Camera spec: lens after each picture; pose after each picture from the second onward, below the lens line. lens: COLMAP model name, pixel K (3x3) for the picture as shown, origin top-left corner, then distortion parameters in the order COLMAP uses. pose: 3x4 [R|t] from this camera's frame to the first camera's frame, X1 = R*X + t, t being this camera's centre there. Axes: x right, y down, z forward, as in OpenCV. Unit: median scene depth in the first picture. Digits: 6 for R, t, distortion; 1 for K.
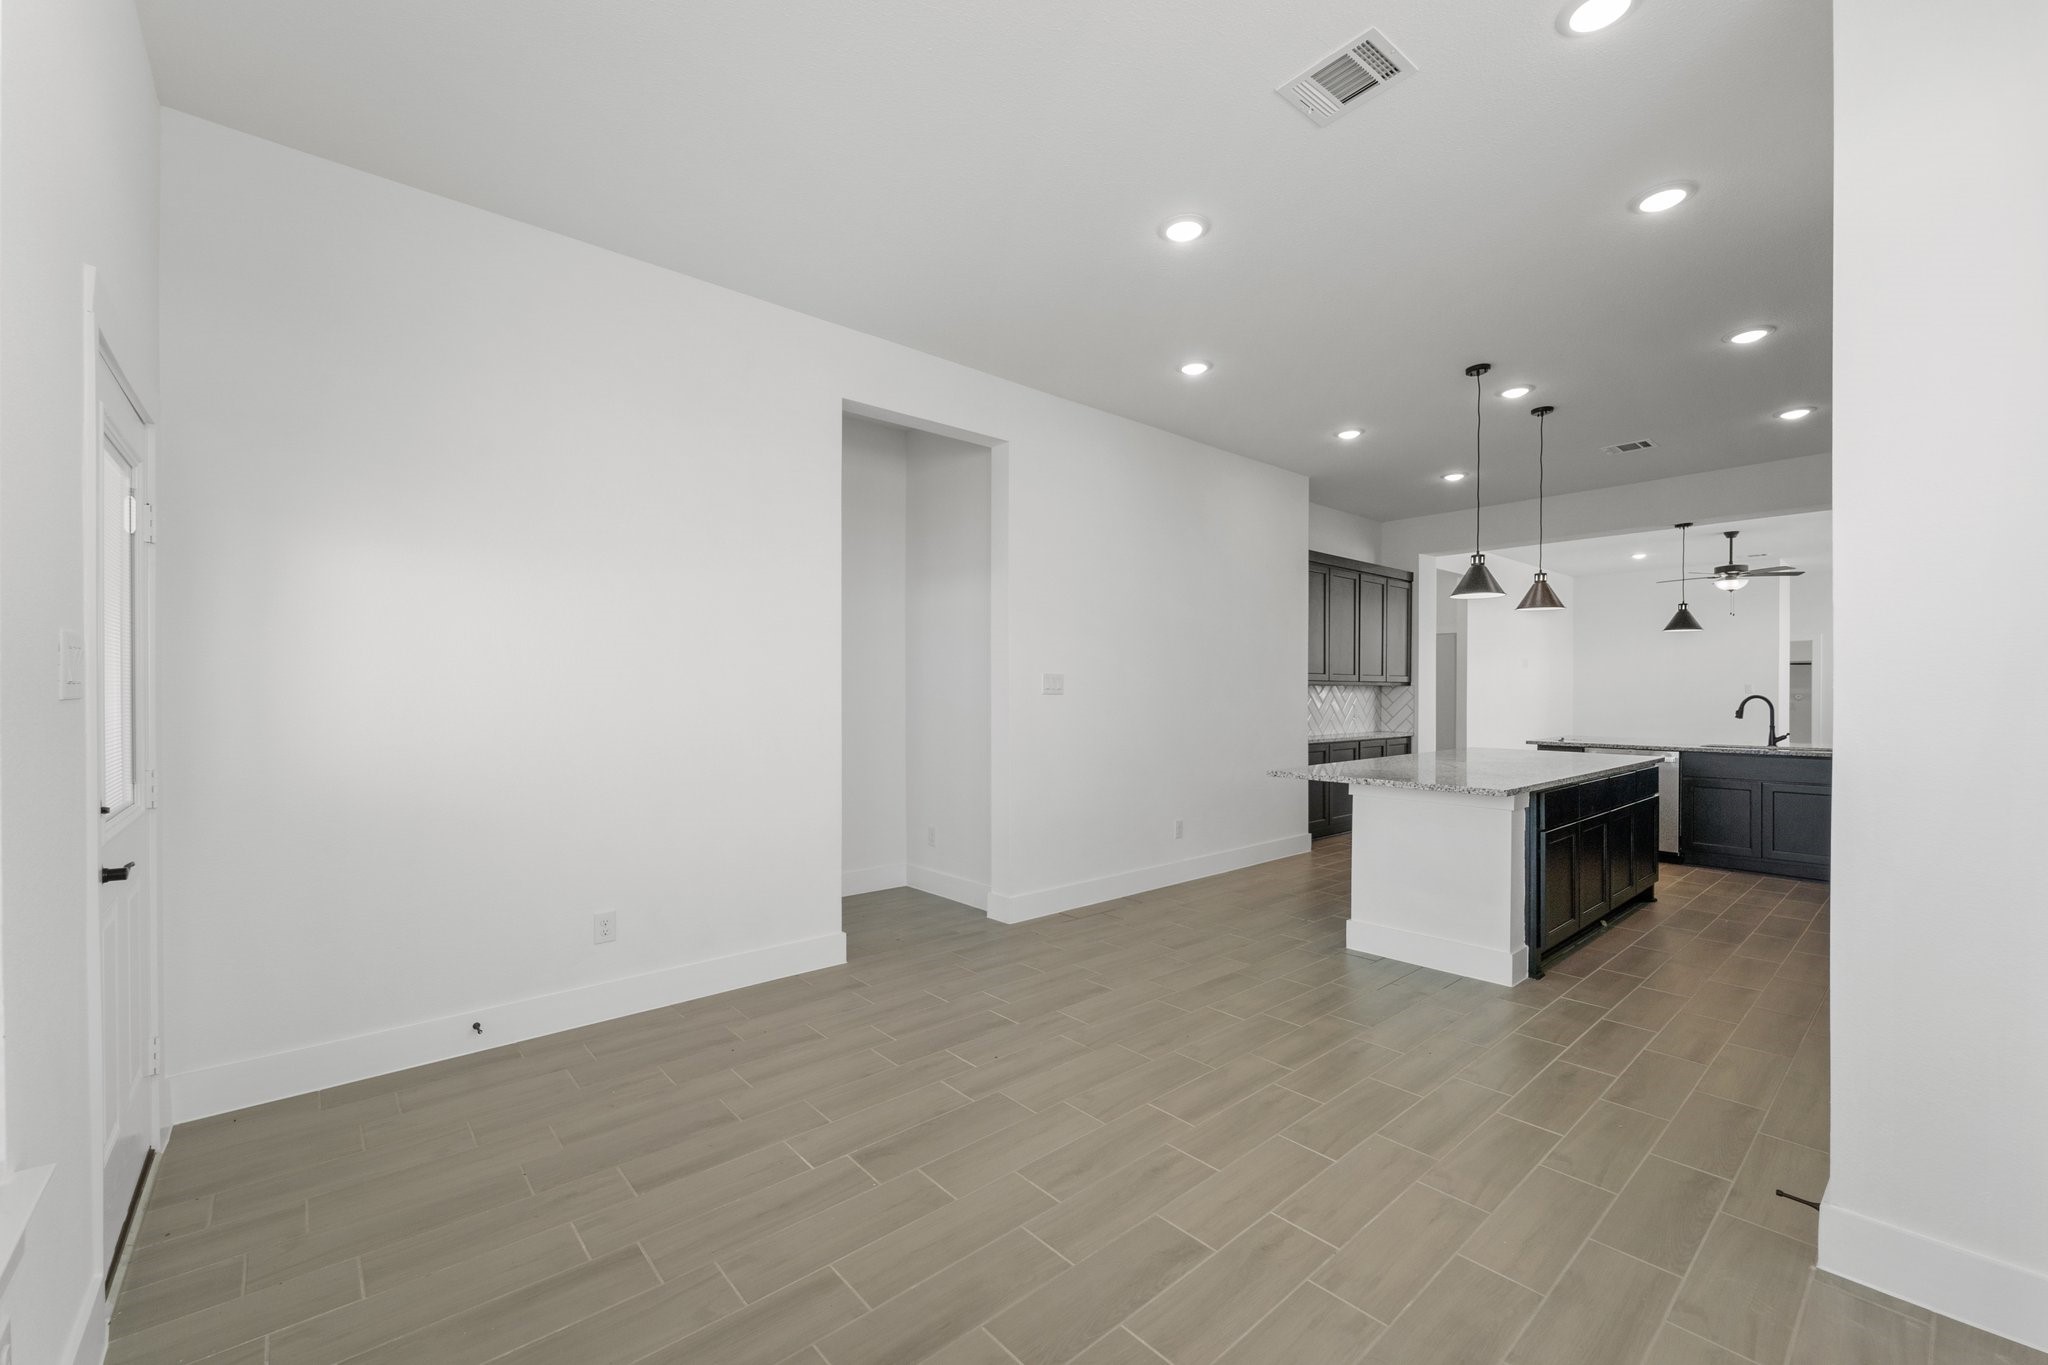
lens RADIAL K [[832.2, 0, 1030.2], [0, 832.2, 693.4], [0, 0, 1]] dist [0.003671, -0.000917]
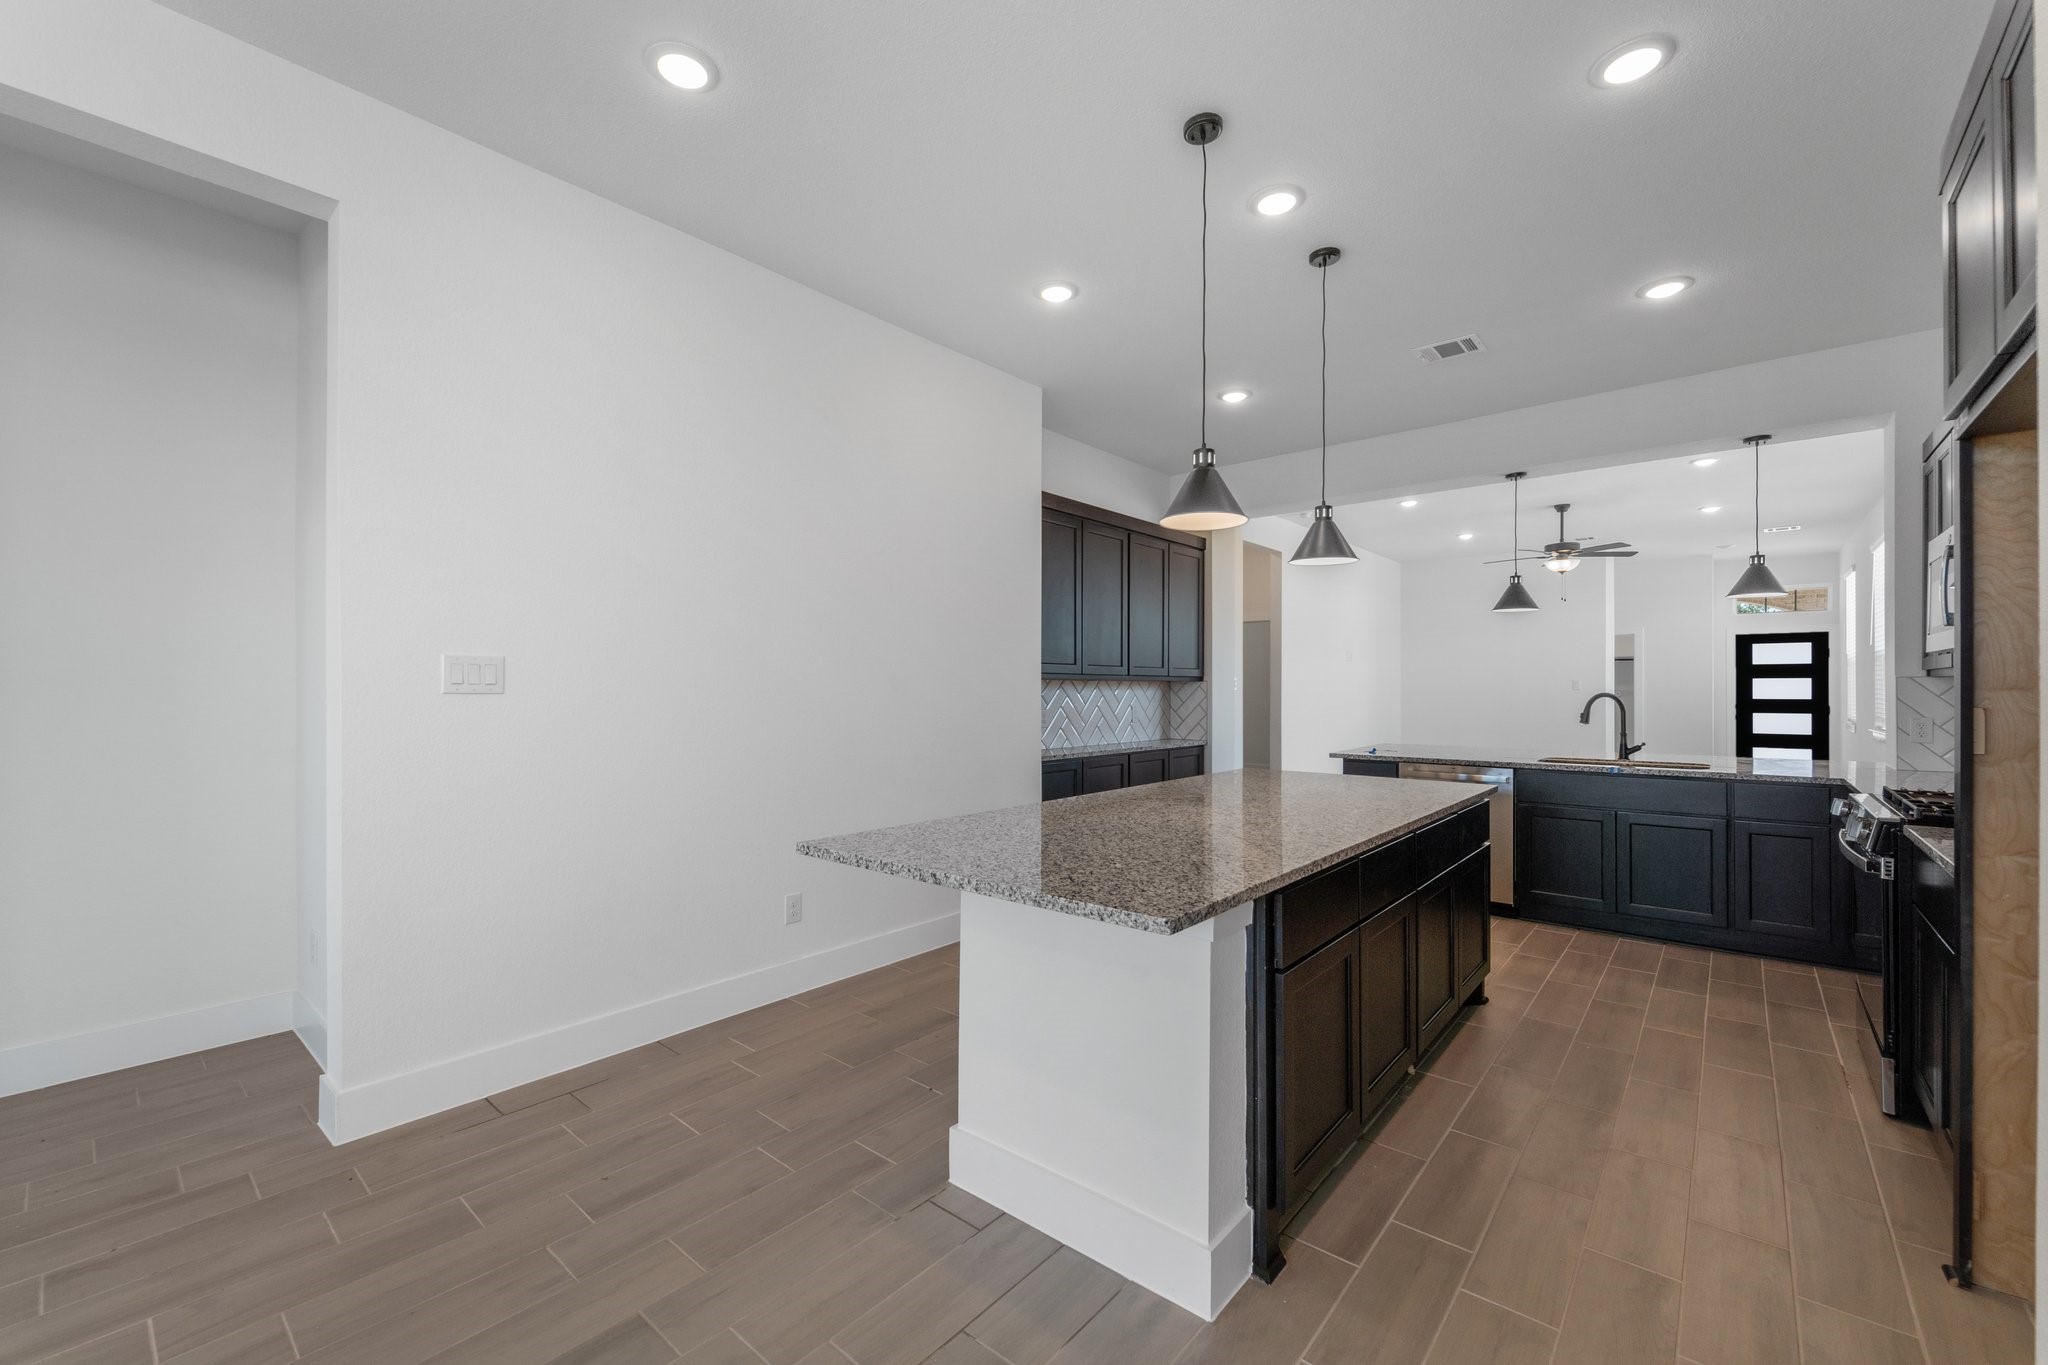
lens RADIAL K [[832.2, 0, 1035.2], [0, 832.2, 685.7], [0, 0, 1]] dist [0.003671, -0.000917]
pose [[0.988762, -0.000759, 0.149495, 0.239041], [0.001813, 0.999974, -0.006909, 0.000165], [-0.149486, 0.007102, 0.988738, 0.320284]]
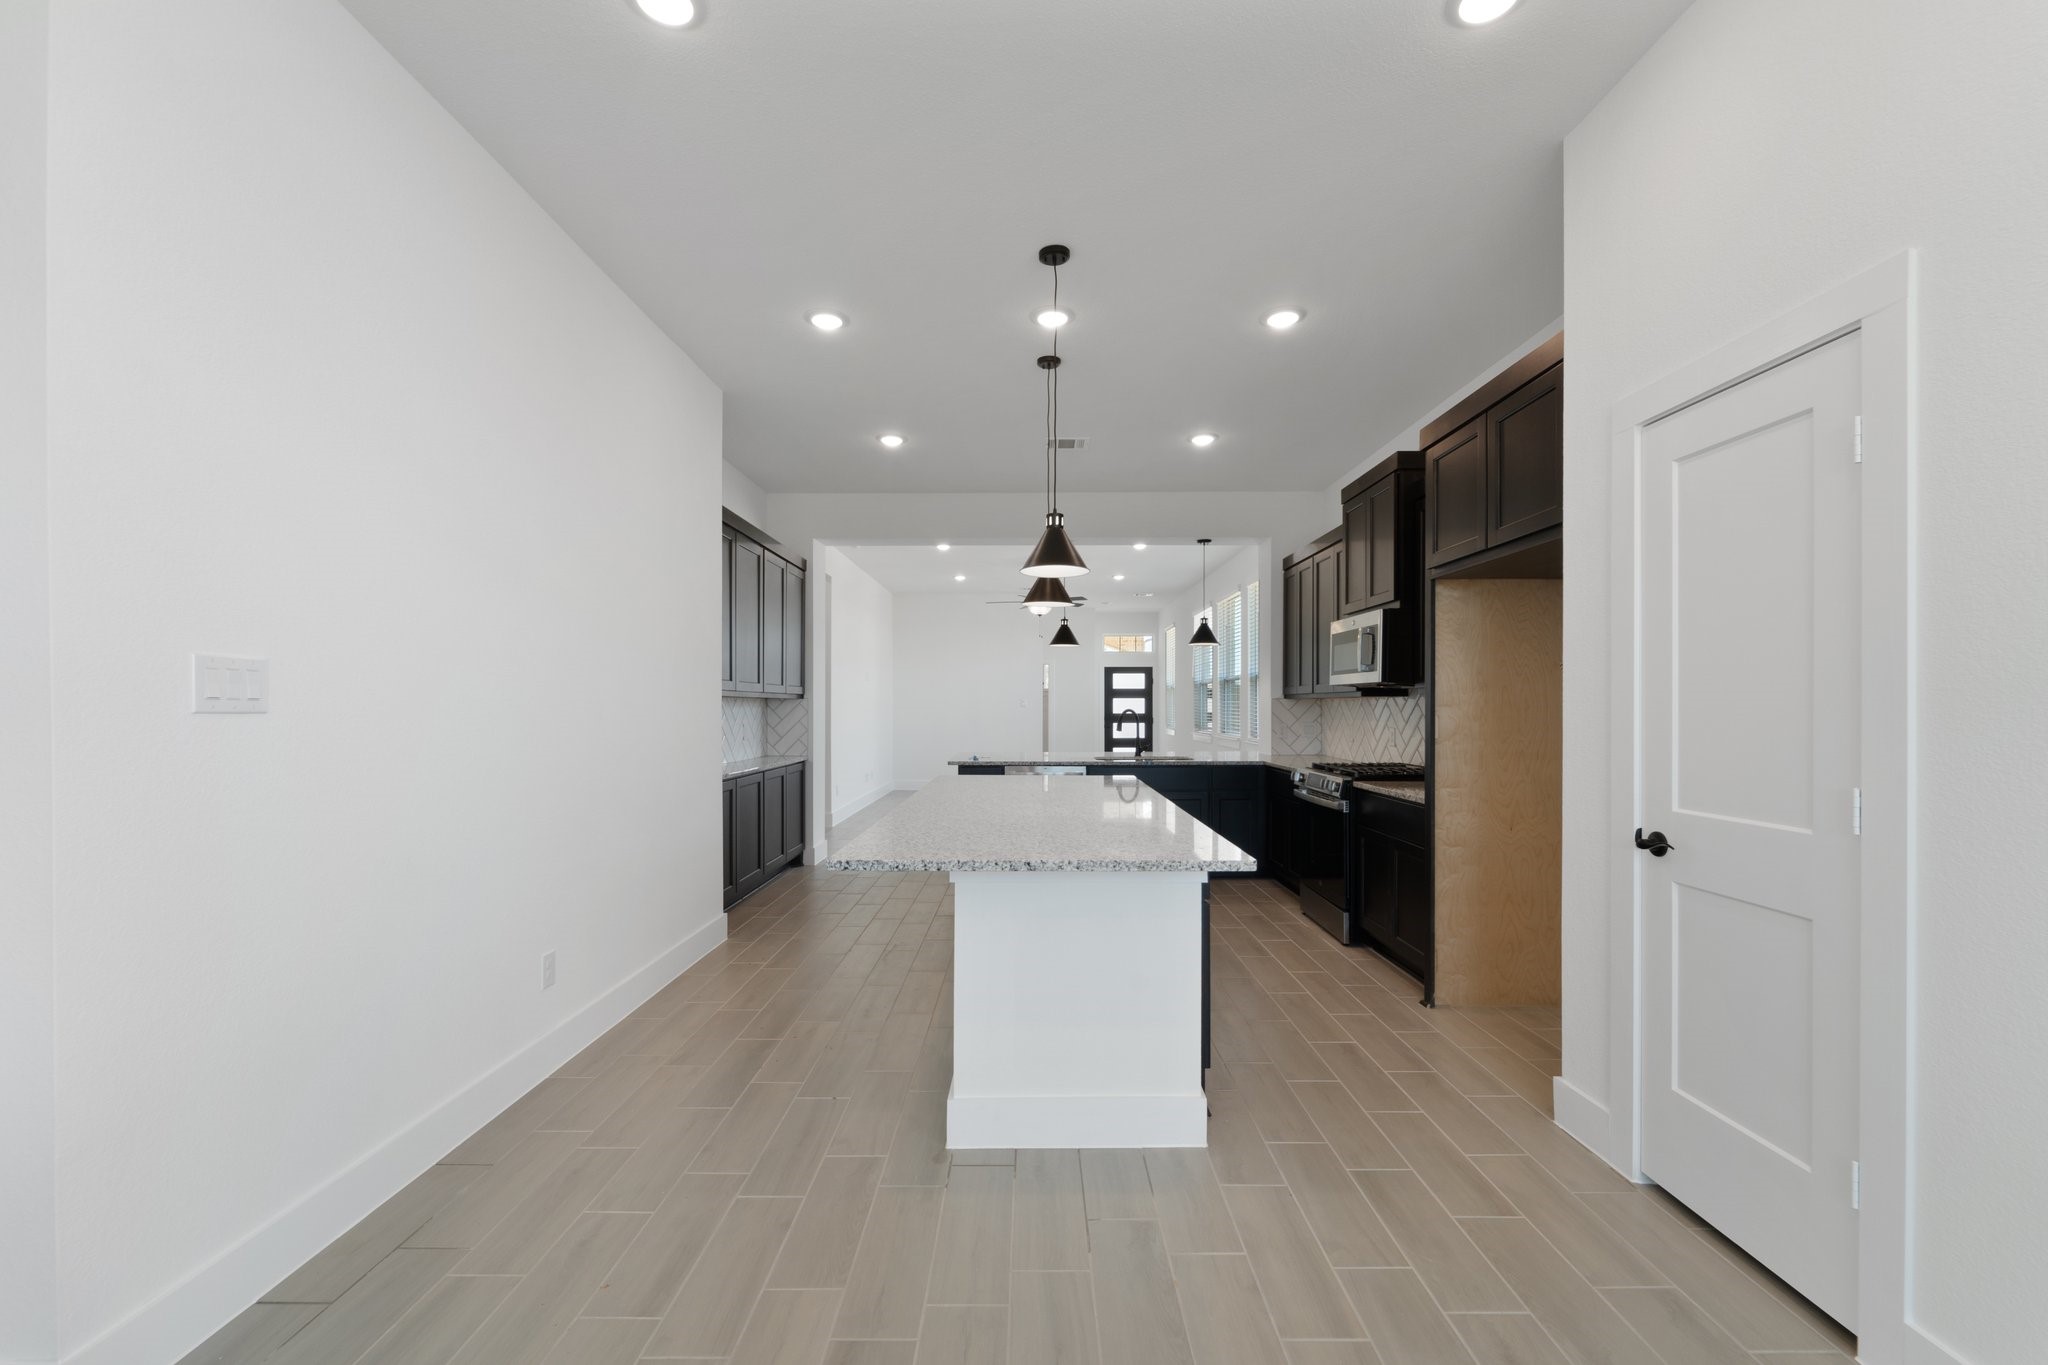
lens RADIAL K [[832.2, 0, 1025.4], [0, 832.2, 705.4], [0, 0, 1]] dist [0.003671, -0.000917]
pose [[0.666625, -0.001519, 0.745391, -0.009934], [0.004513, 0.999988, -0.001998, -0.000137], [-0.745379, 0.004696, 0.666624, 0.386336]]
